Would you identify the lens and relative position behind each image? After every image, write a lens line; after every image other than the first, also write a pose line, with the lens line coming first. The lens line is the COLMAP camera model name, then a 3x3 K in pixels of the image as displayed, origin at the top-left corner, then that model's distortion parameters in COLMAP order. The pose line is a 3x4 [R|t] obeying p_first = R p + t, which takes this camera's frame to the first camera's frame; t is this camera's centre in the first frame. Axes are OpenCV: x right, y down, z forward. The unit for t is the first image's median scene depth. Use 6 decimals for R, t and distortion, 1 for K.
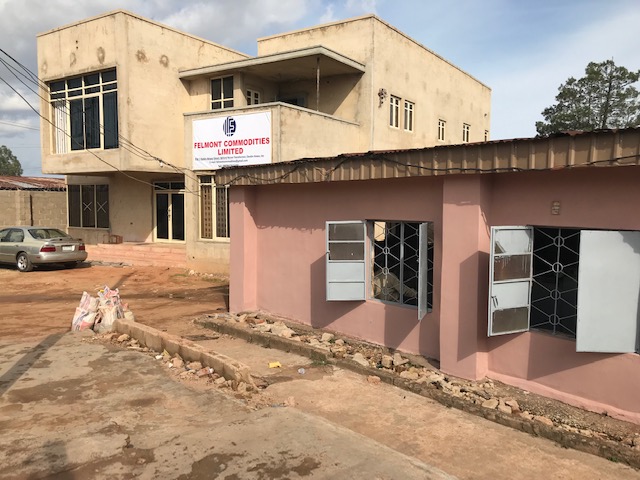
lens RADIAL K [[525.5, 0, 320.8], [0, 525.5, 236.9], [0, 0, 1]] dist [0.004977, 0.013770]
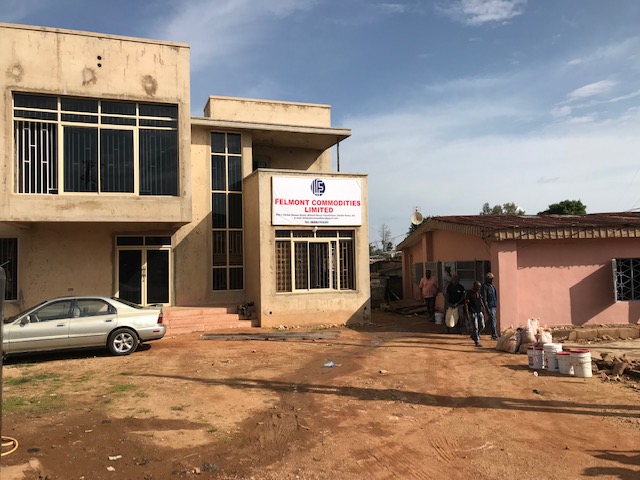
lens RADIAL K [[526.3, 0, 320.0], [0, 526.3, 240.0], [0, 0, 1]] dist [0.034412, -0.037639]
pose [[0.602966, 0.010806, 0.797693, -0.925452], [0.075772, 0.994612, -0.070749, -0.018591], [-0.794160, 0.103102, 0.598899, 0.303522]]
